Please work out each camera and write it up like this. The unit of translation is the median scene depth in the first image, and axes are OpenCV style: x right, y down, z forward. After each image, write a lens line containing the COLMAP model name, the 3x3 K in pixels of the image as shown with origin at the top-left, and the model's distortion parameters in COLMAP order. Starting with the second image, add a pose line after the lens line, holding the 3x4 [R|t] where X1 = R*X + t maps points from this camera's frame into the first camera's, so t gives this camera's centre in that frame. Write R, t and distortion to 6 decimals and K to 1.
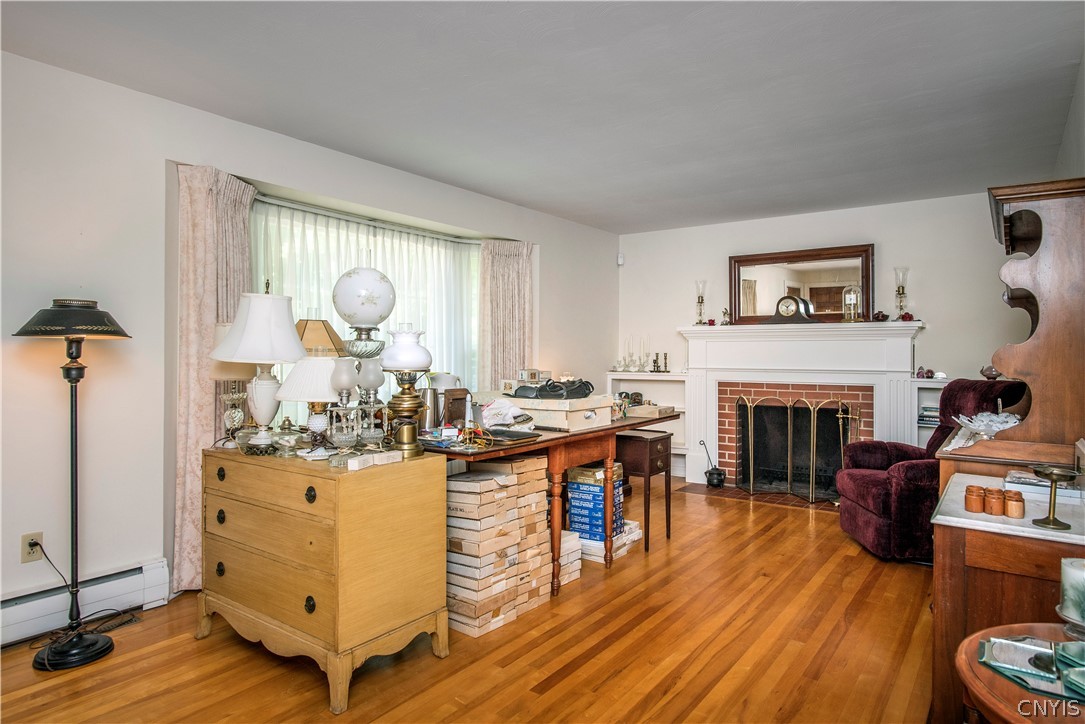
lens RADIAL K [[623.4, 0, 595.5], [0, 623.4, 351.3], [0, 0, 1]] dist [-0.004601, 0.002155]
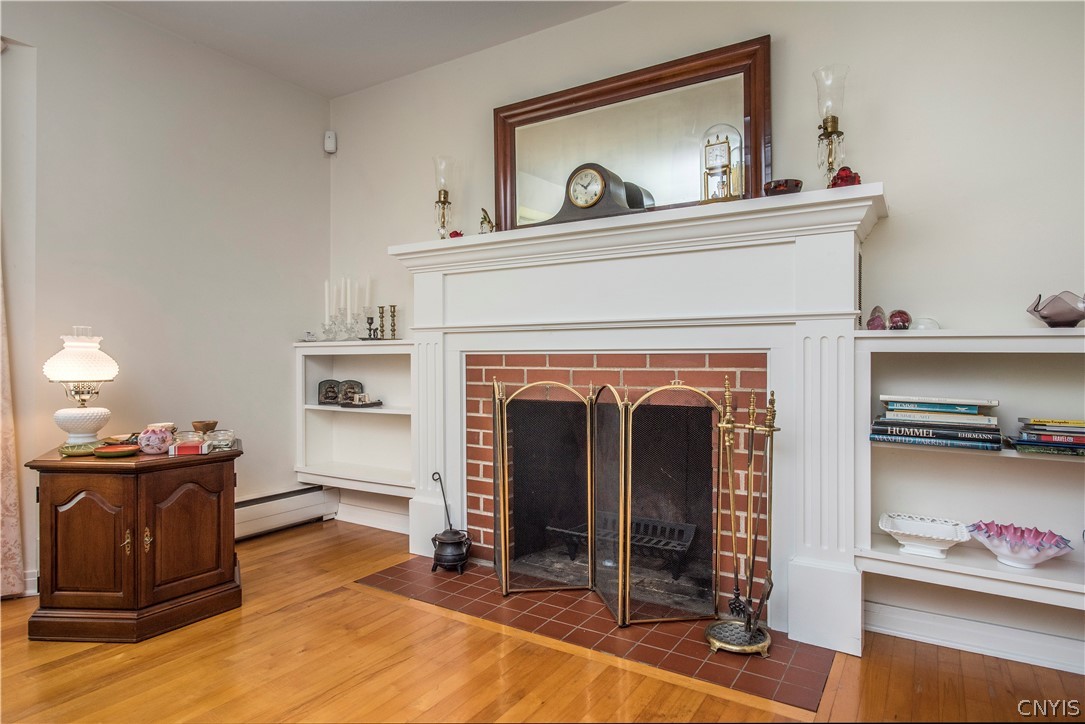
lens RADIAL K [[623.4, 0, 538.2], [0, 623.4, 356.7], [0, 0, 1]] dist [-0.004601, 0.002155]
pose [[0.999778, 0.000990, 0.021055, 0.247637], [-0.000937, 0.999996, -0.002524, 0.052573], [-0.021057, 0.002504, 0.999775, 0.508004]]
